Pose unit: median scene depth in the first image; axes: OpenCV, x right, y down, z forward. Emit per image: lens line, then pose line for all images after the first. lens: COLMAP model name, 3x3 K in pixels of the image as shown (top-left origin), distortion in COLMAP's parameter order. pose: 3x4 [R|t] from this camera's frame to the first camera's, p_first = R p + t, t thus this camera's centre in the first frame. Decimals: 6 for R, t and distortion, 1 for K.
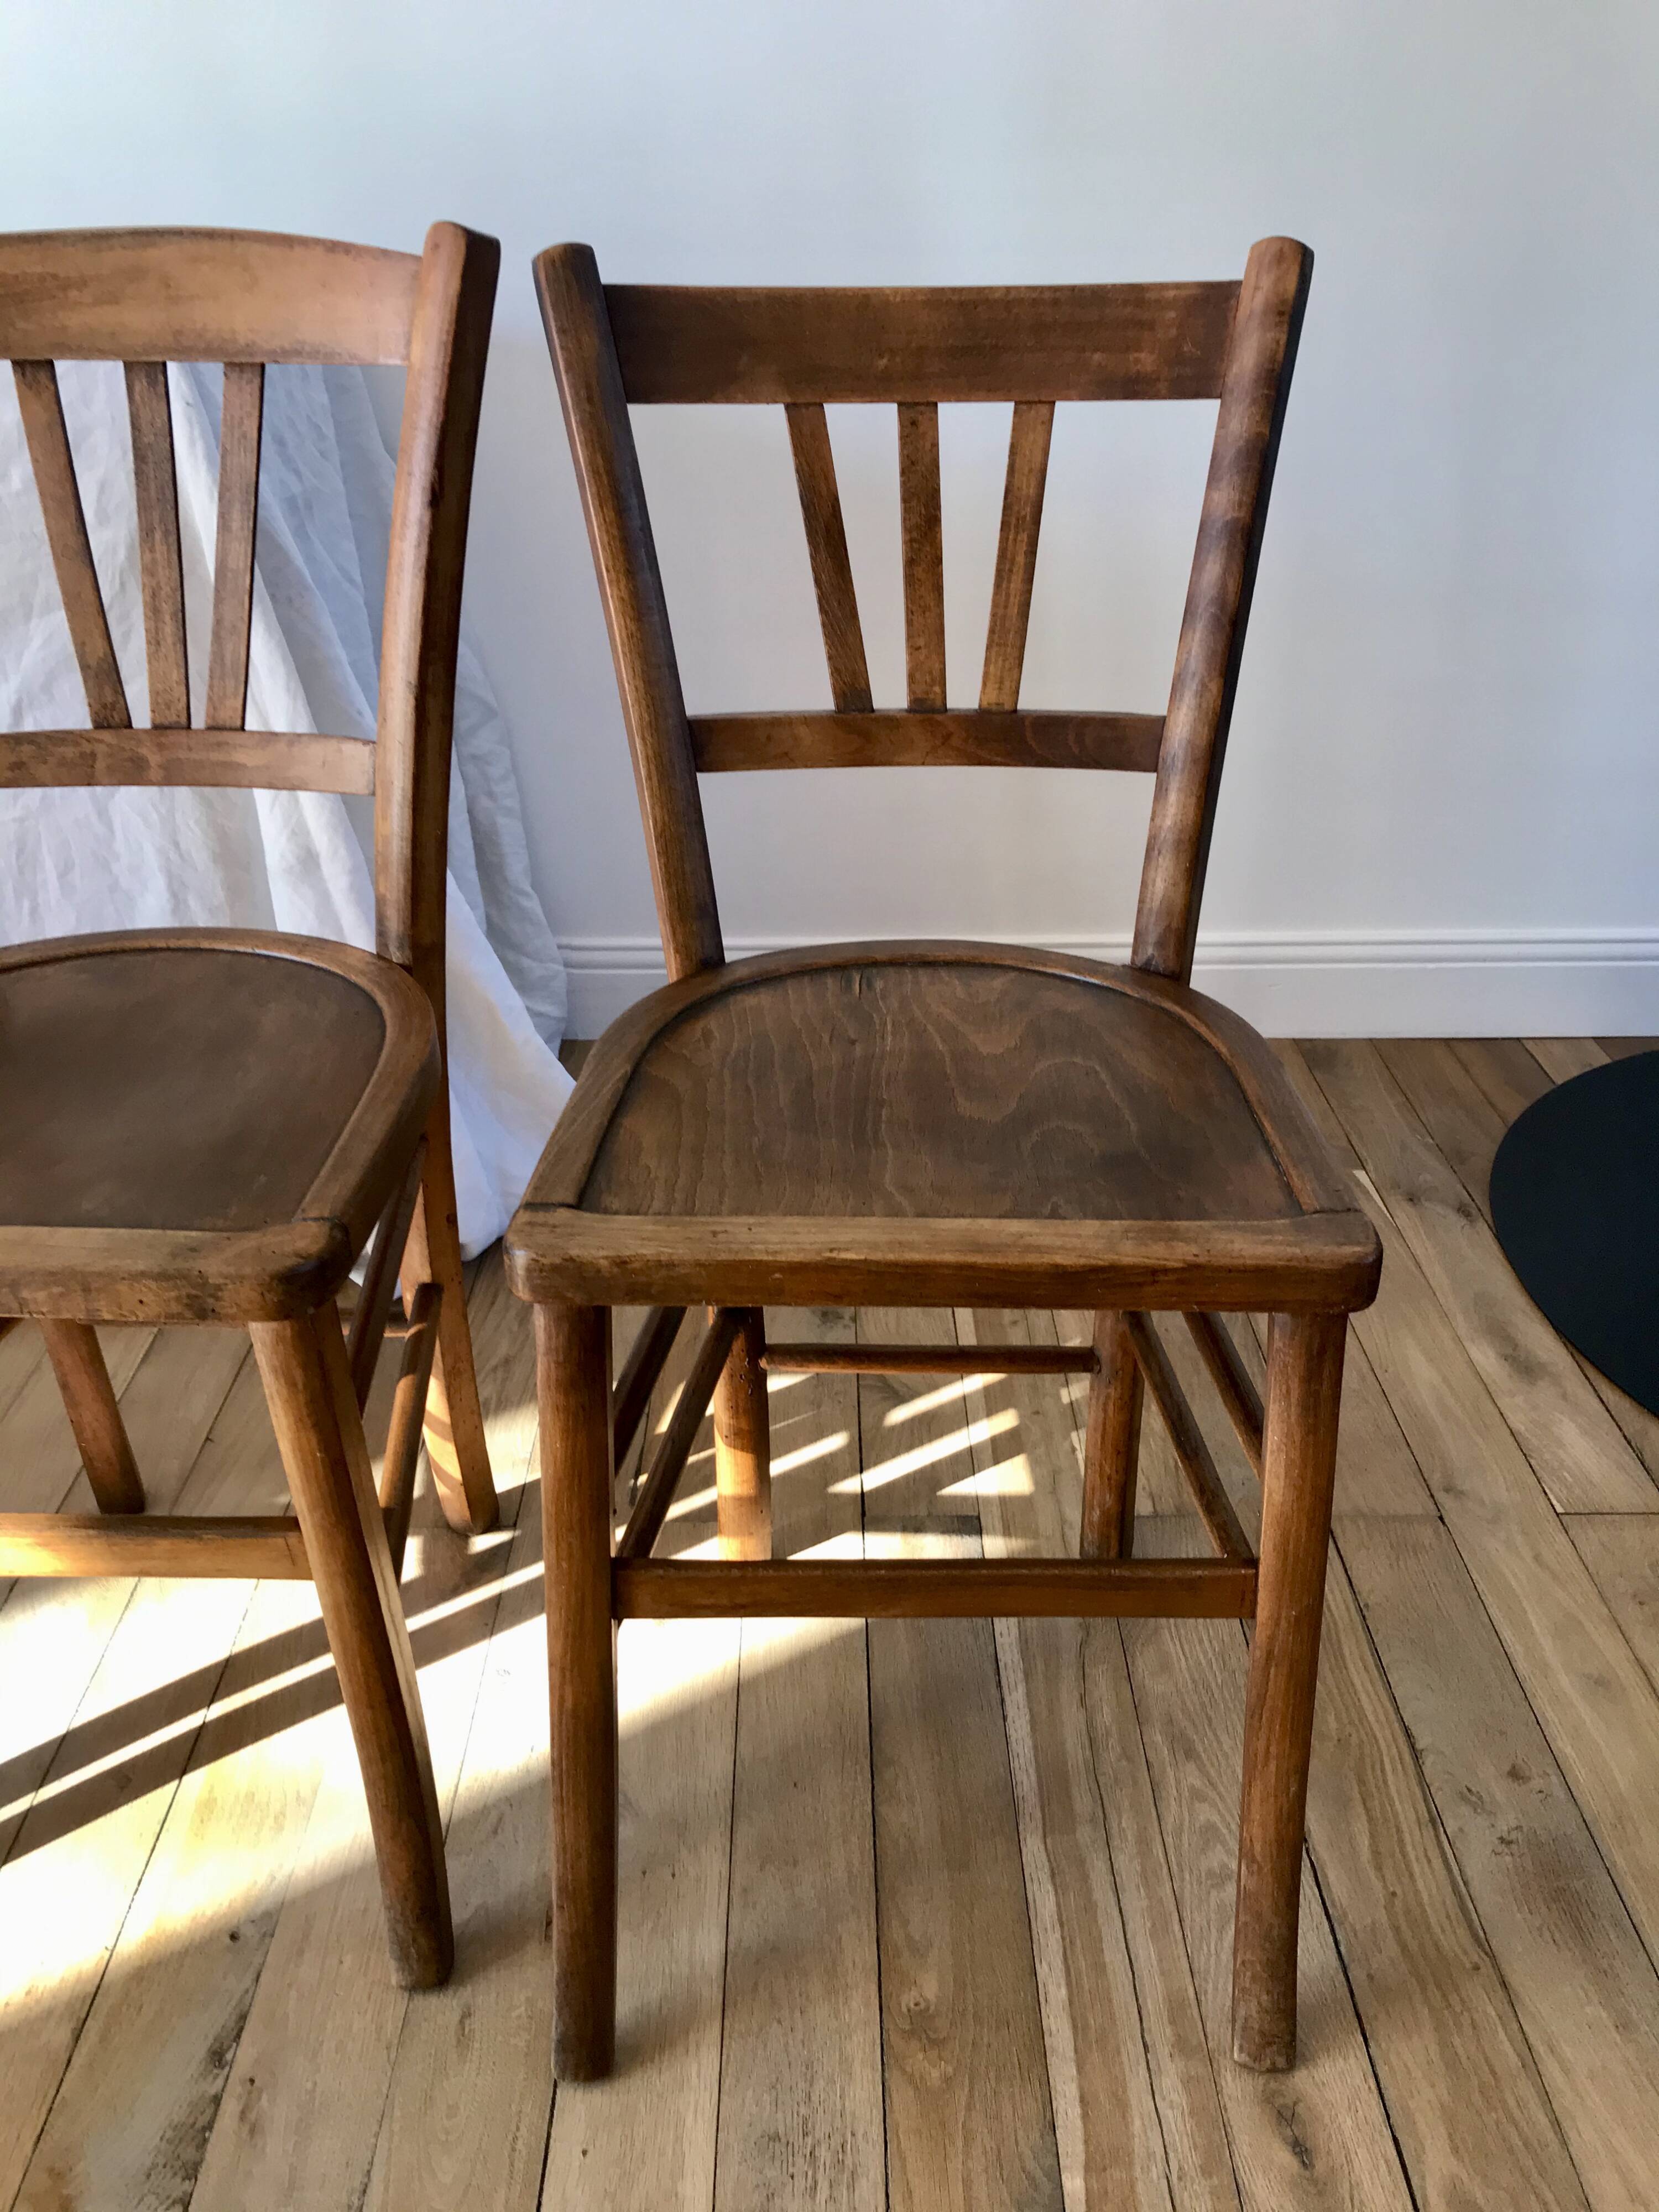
lens RADIAL K [[1825.4, 0, 837.6], [0, 1825.4, 1090.4], [0, 0, 1]] dist [0.038327, -0.039009]
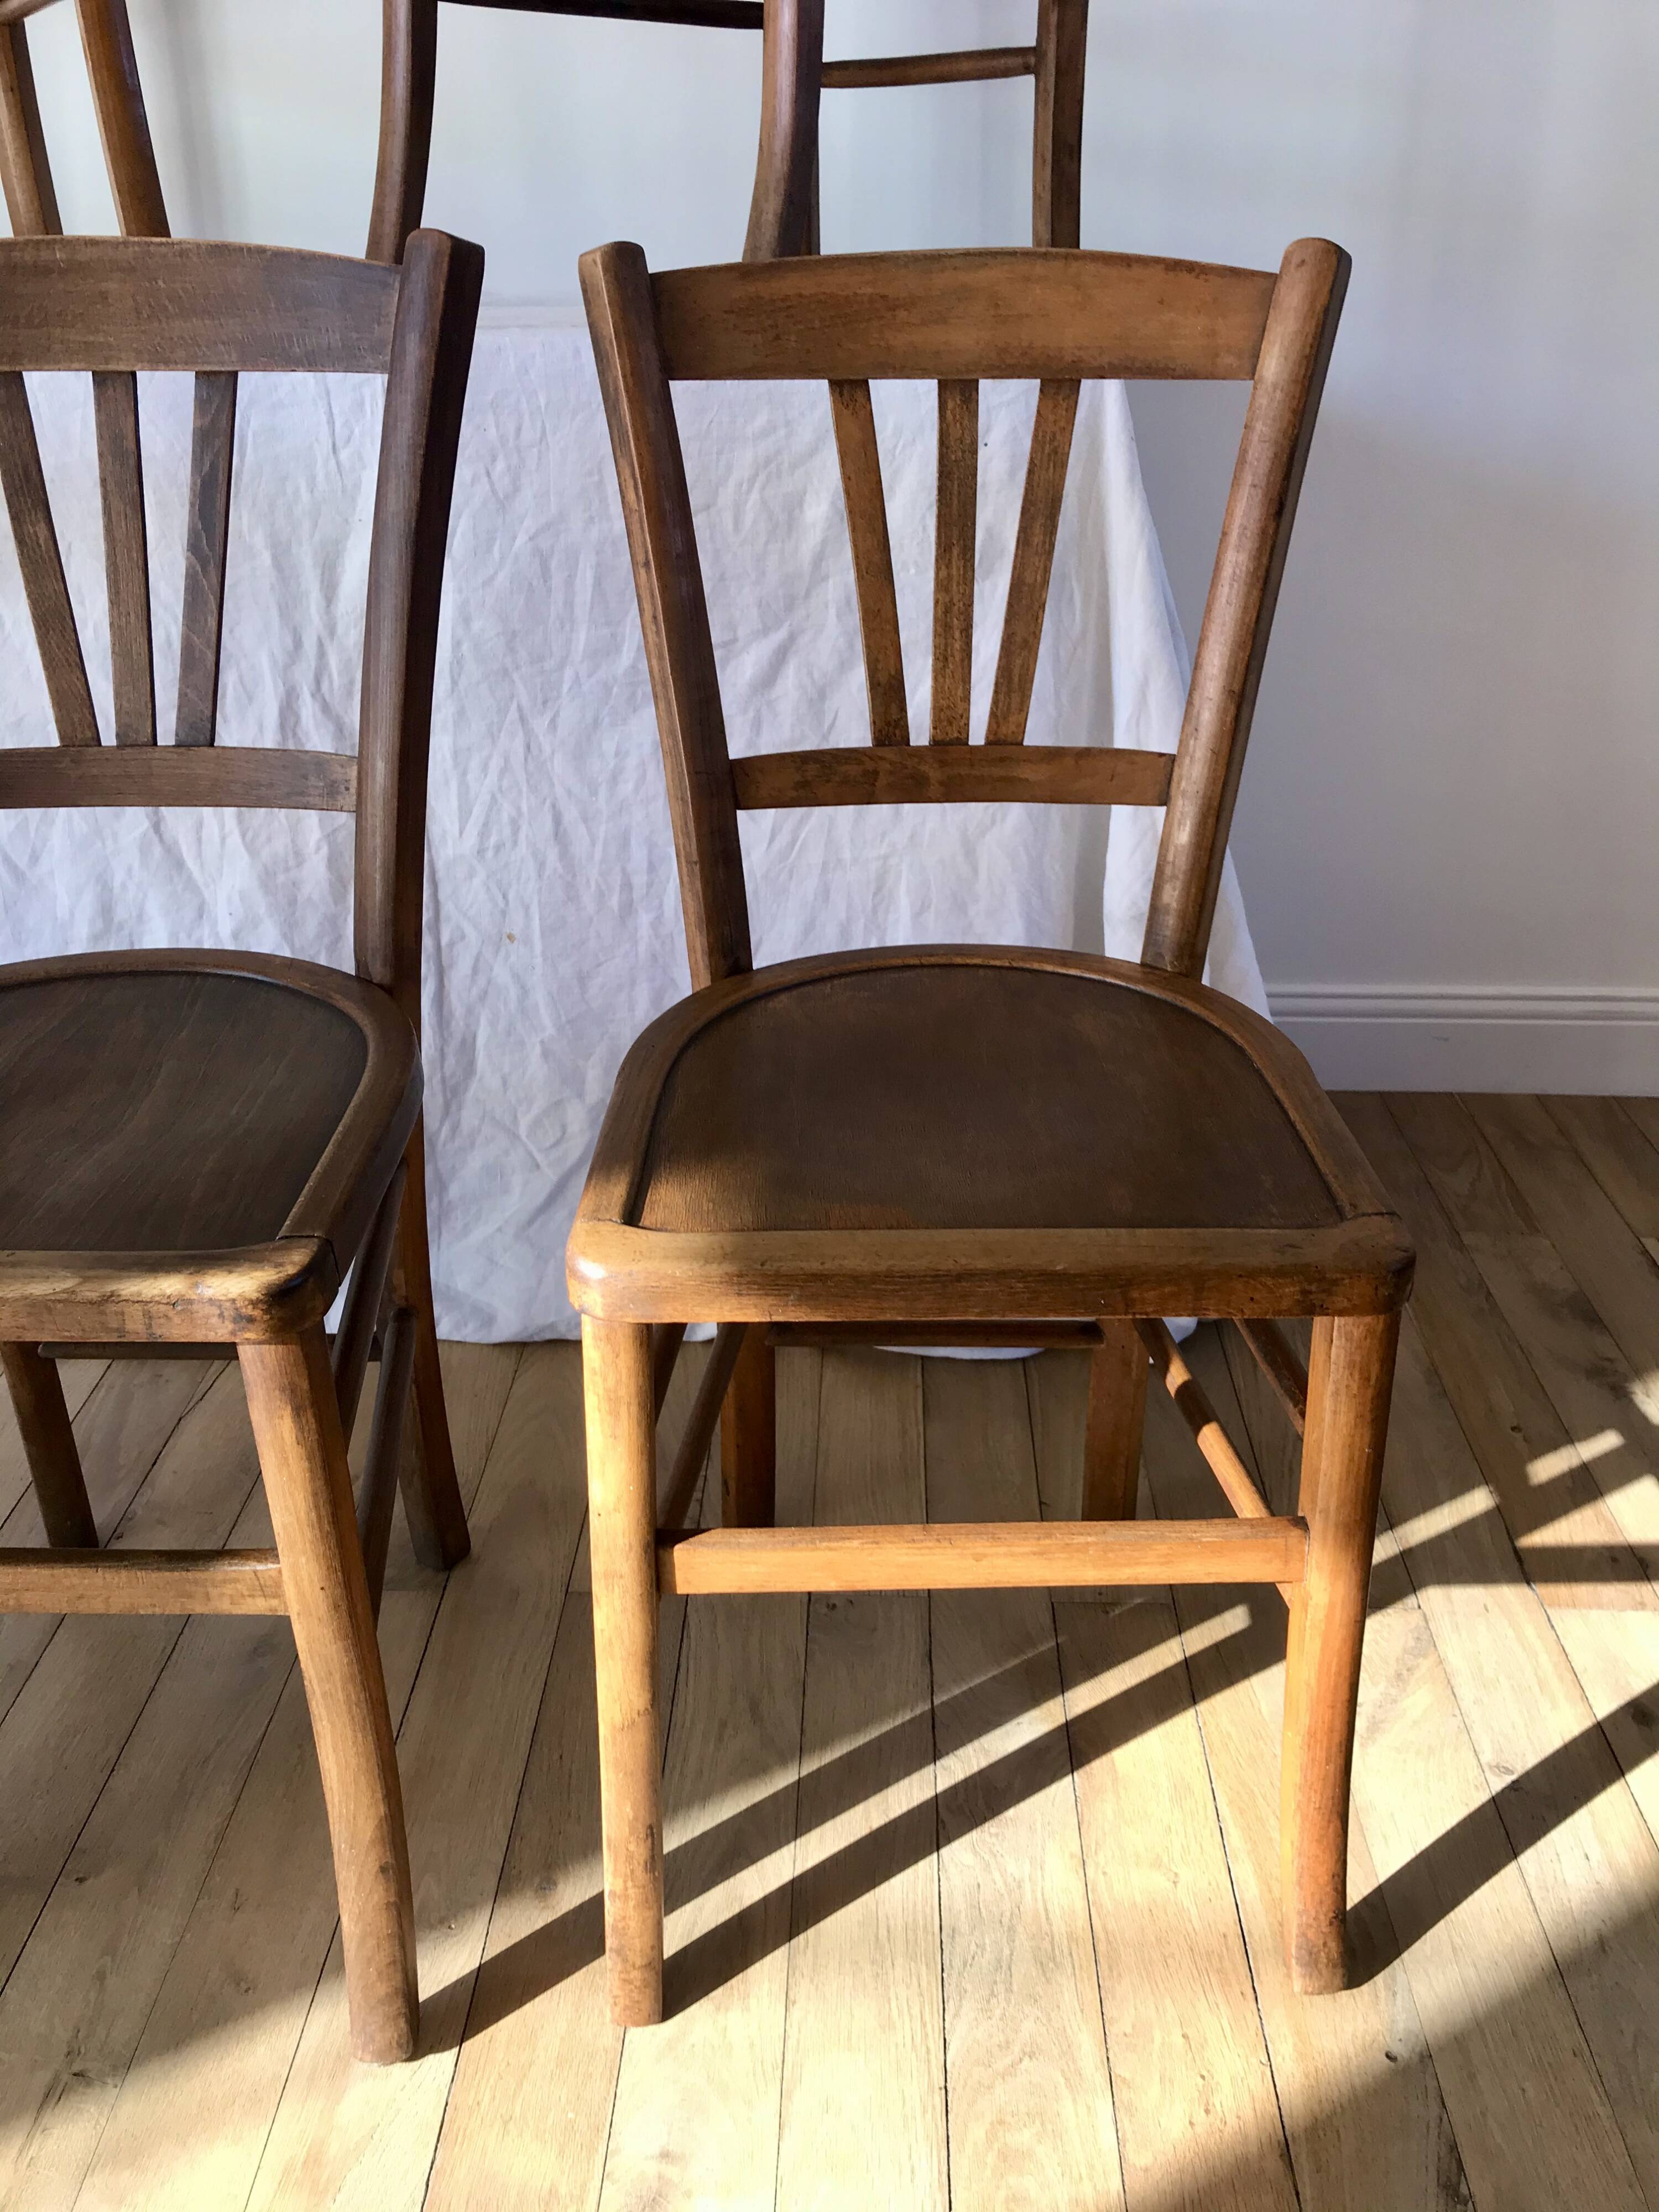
lens RADIAL K [[1825.4, 0, 839.8], [0, 1825.4, 1091.3], [0, 0, 1]] dist [0.038327, -0.039009]
pose [[0.998004, -0.025538, 0.057760, -0.507948], [0.026855, 0.999394, -0.022128, 0.013854], [-0.057160, 0.023635, 0.998085, 0.008221]]
